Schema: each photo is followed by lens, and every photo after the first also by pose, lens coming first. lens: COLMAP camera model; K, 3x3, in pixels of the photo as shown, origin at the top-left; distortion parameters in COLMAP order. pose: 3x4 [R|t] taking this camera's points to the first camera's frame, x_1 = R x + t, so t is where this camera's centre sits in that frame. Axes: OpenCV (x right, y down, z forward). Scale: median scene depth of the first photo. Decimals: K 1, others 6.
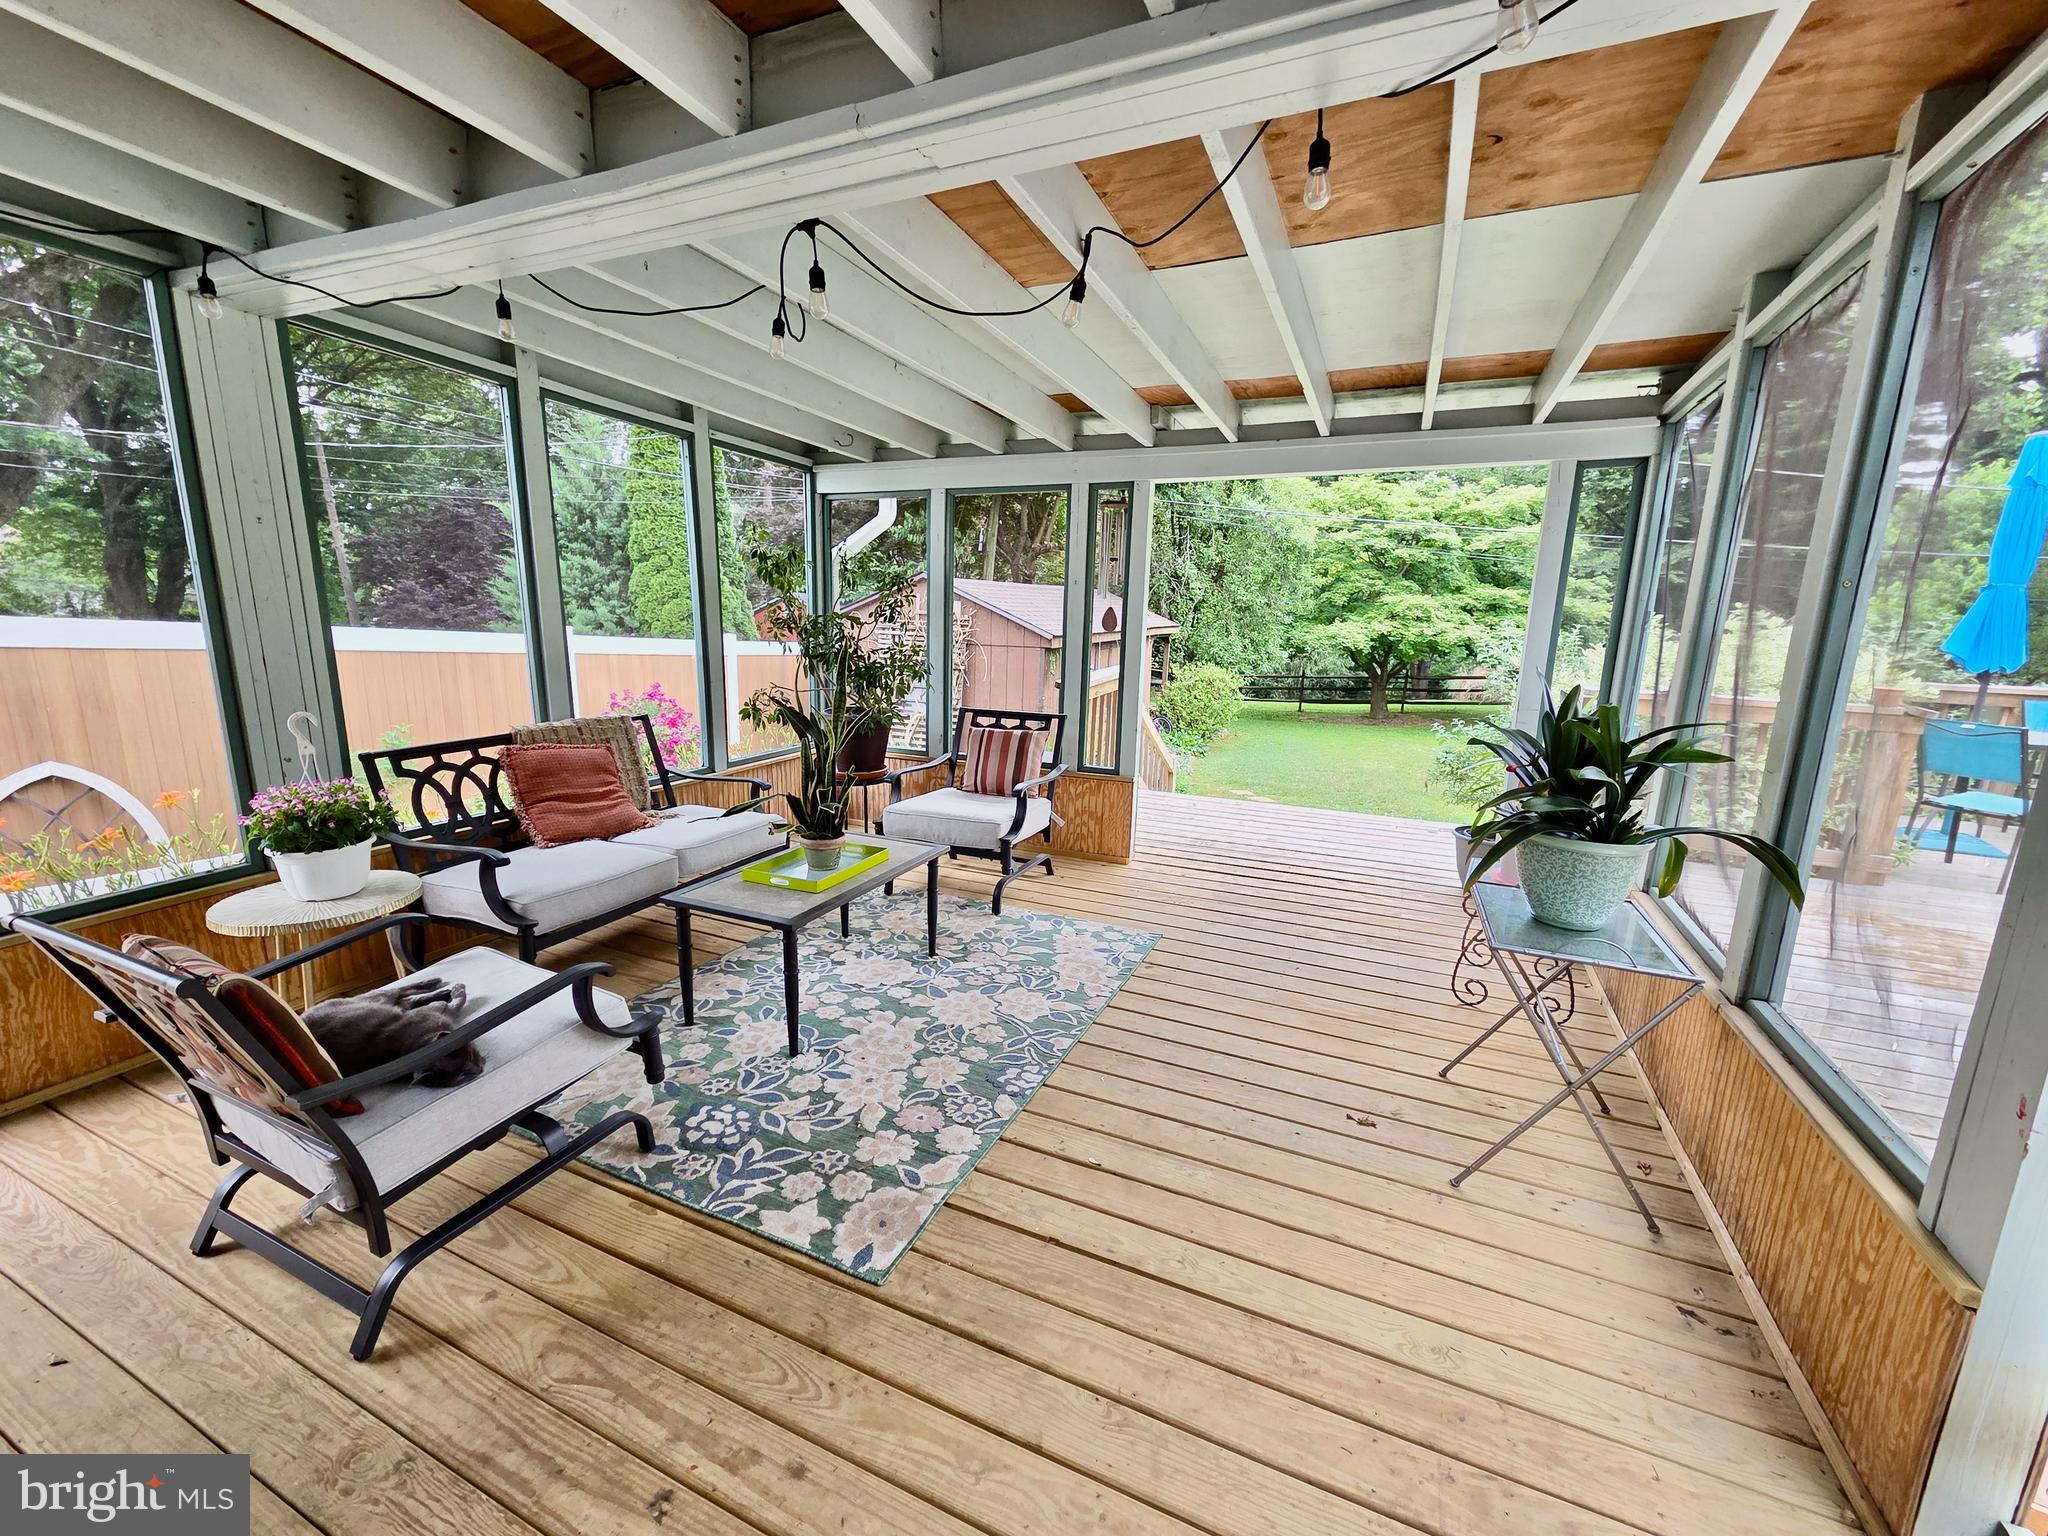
lens RADIAL K [[840.4, 0, 1014.3], [0, 840.4, 773.9], [0, 0, 1]] dist [0.000621, -0.002232]
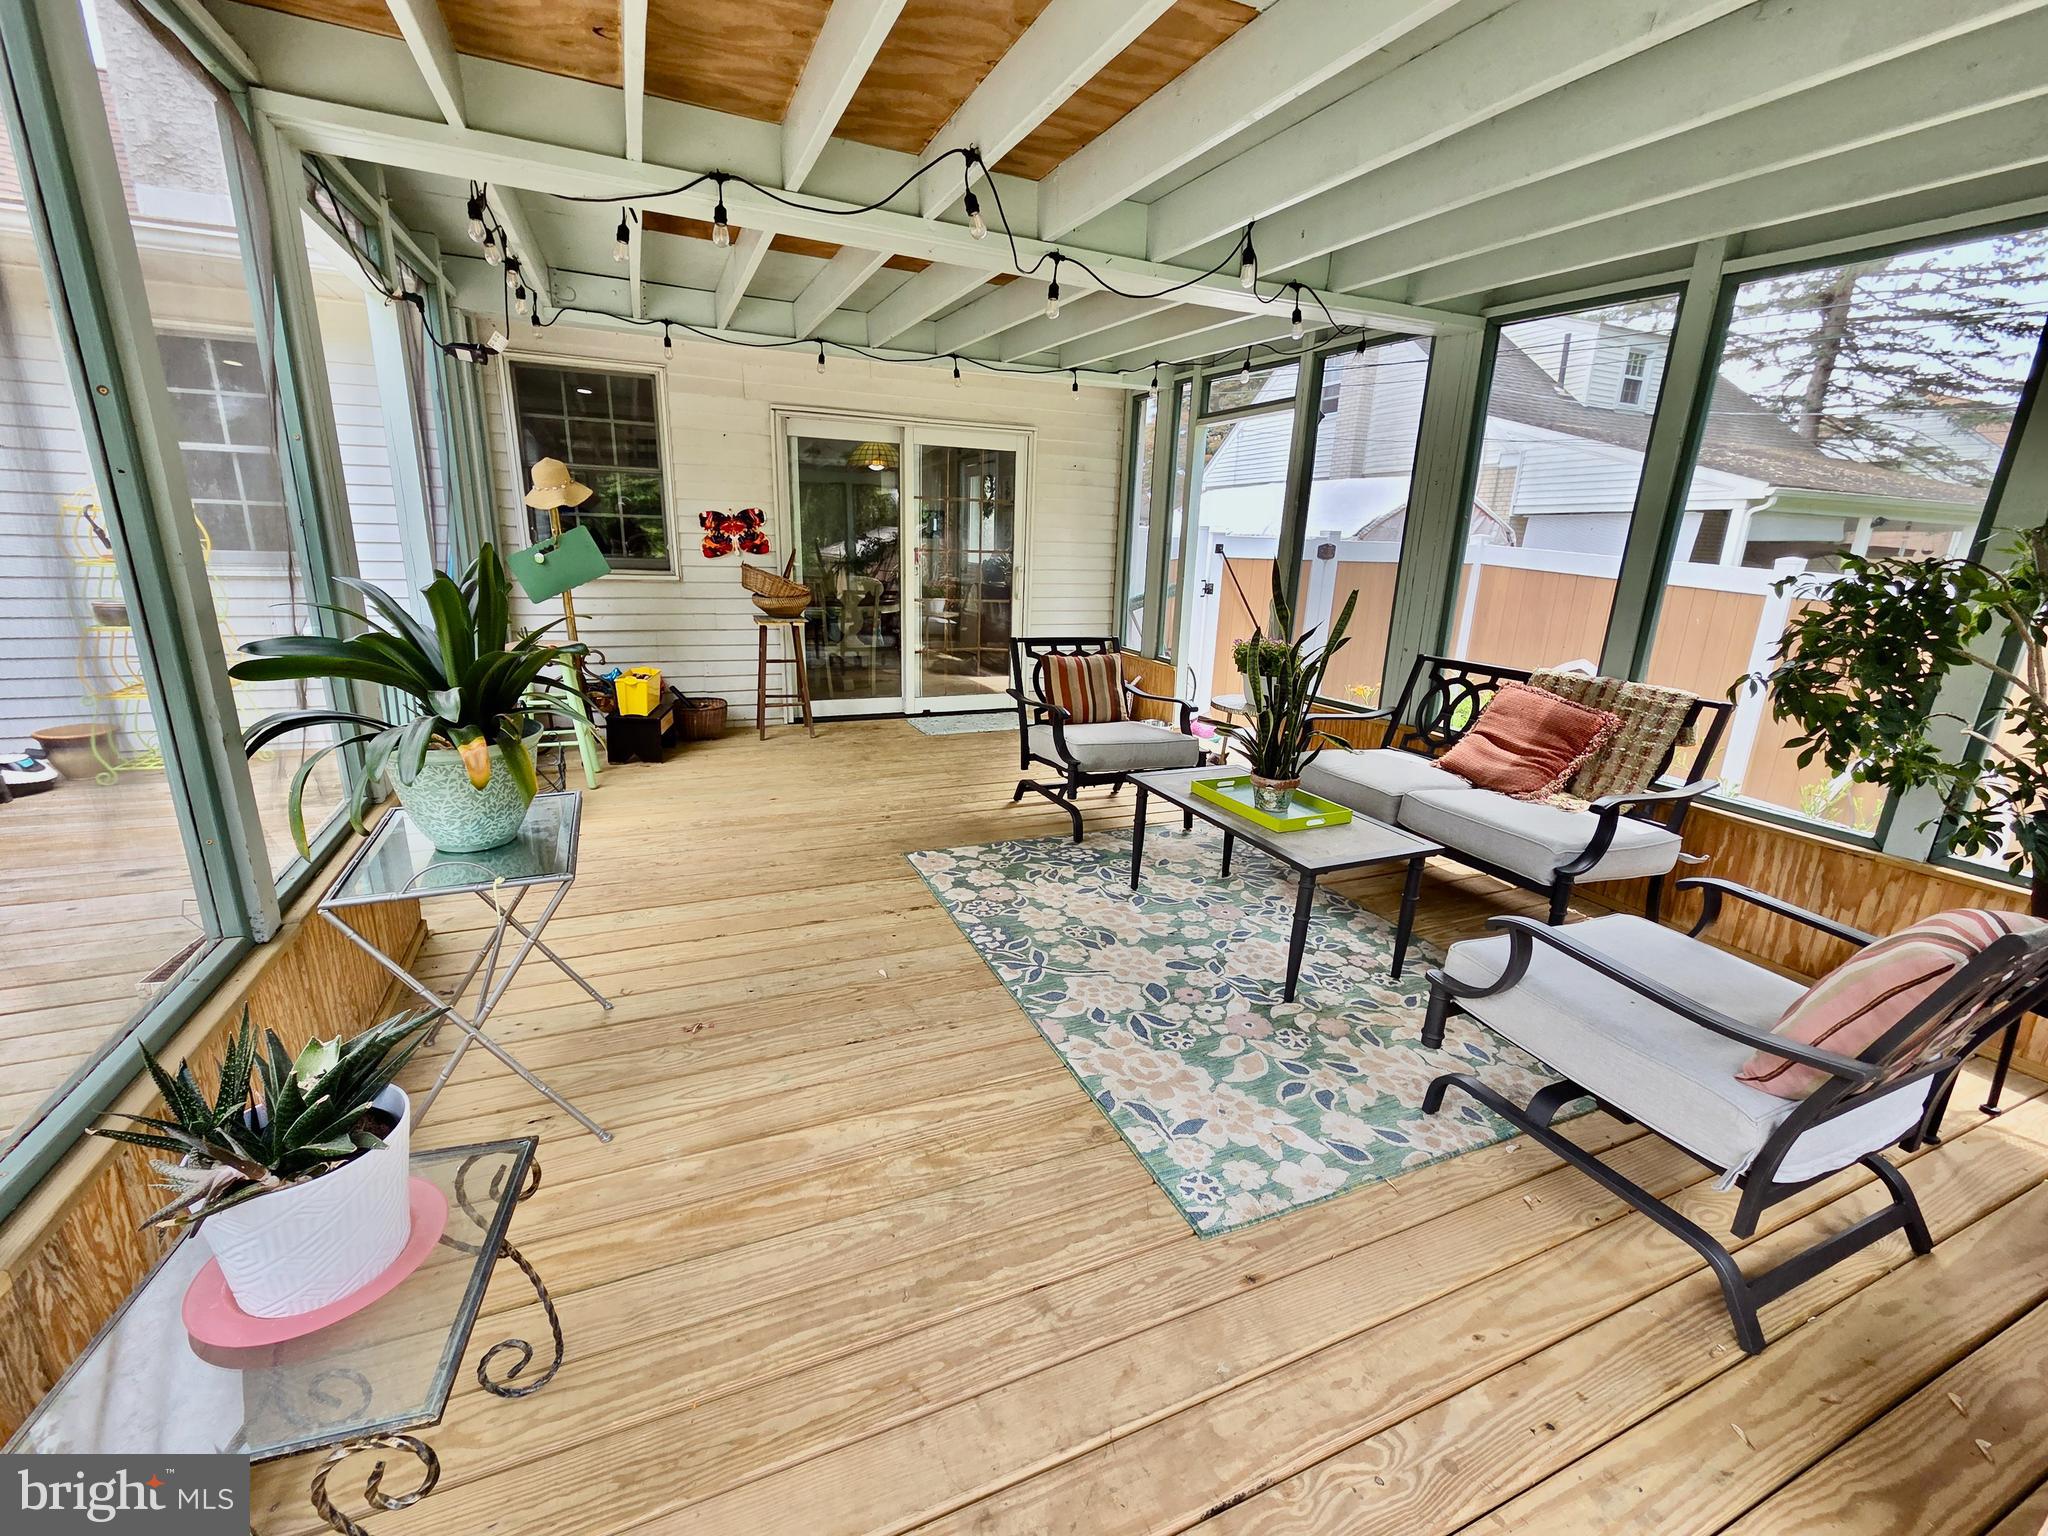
lens RADIAL K [[840.4, 0, 1014.3], [0, 840.4, 773.9], [0, 0, 1]] dist [0.000621, -0.002232]
pose [[-0.663827, 0.160340, -0.730496, 0.694859], [-0.194520, 0.906116, 0.375655, -0.238515], [0.722147, 0.391466, -0.570315, 1.423220]]
